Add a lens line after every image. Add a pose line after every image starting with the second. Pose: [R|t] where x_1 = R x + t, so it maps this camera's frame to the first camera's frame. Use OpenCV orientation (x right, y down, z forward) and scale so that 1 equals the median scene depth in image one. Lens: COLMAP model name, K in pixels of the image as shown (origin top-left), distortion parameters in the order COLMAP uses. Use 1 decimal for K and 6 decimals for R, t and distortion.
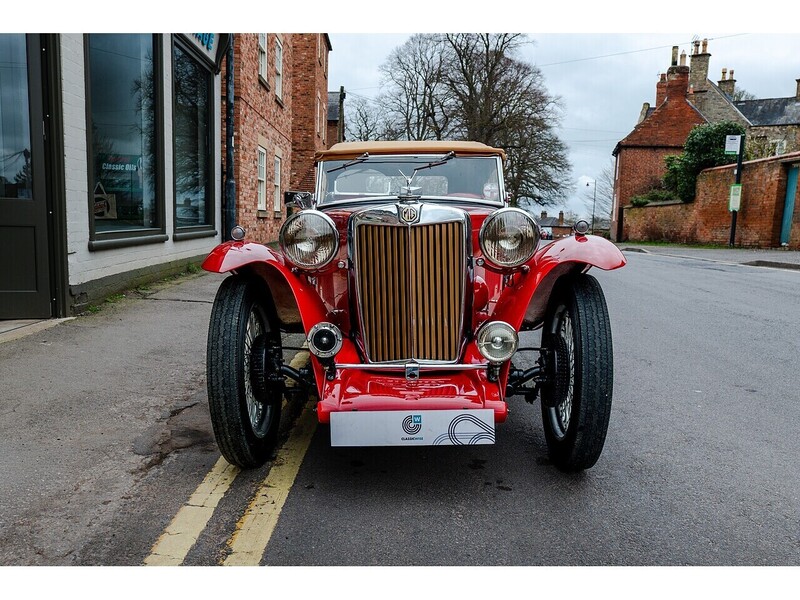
lens RADIAL K [[653.8, 0, 356.2], [0, 653.8, 313.5], [0, 0, 1]] dist [-0.002248, 0.002020]
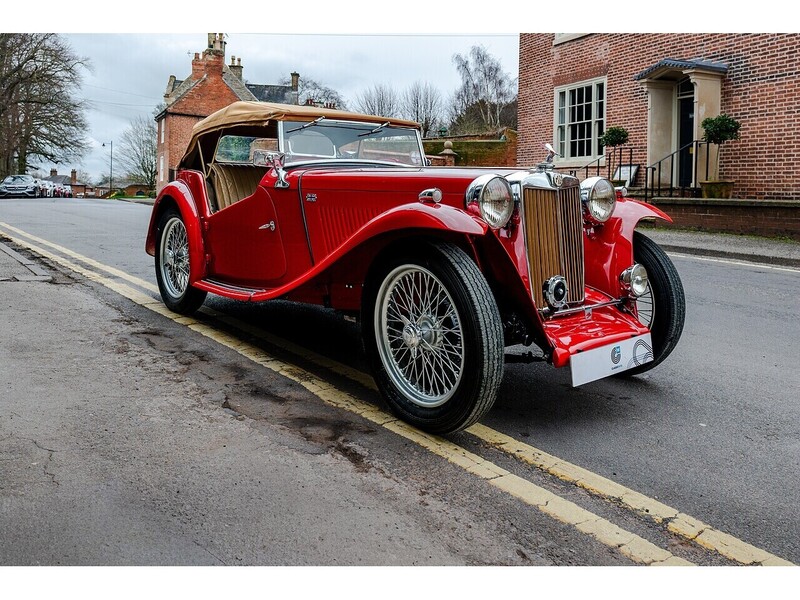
lens RADIAL K [[639.3, 0, 340.4], [0, 639.3, 197.8], [0, 0, 1]] dist [0.002872, -0.005192]
pose [[0.768653, 0.001940, 0.639663, -0.890818], [0.070112, 0.993715, -0.087265, -0.043109], [-0.635811, 0.111925, 0.763686, 0.328490]]
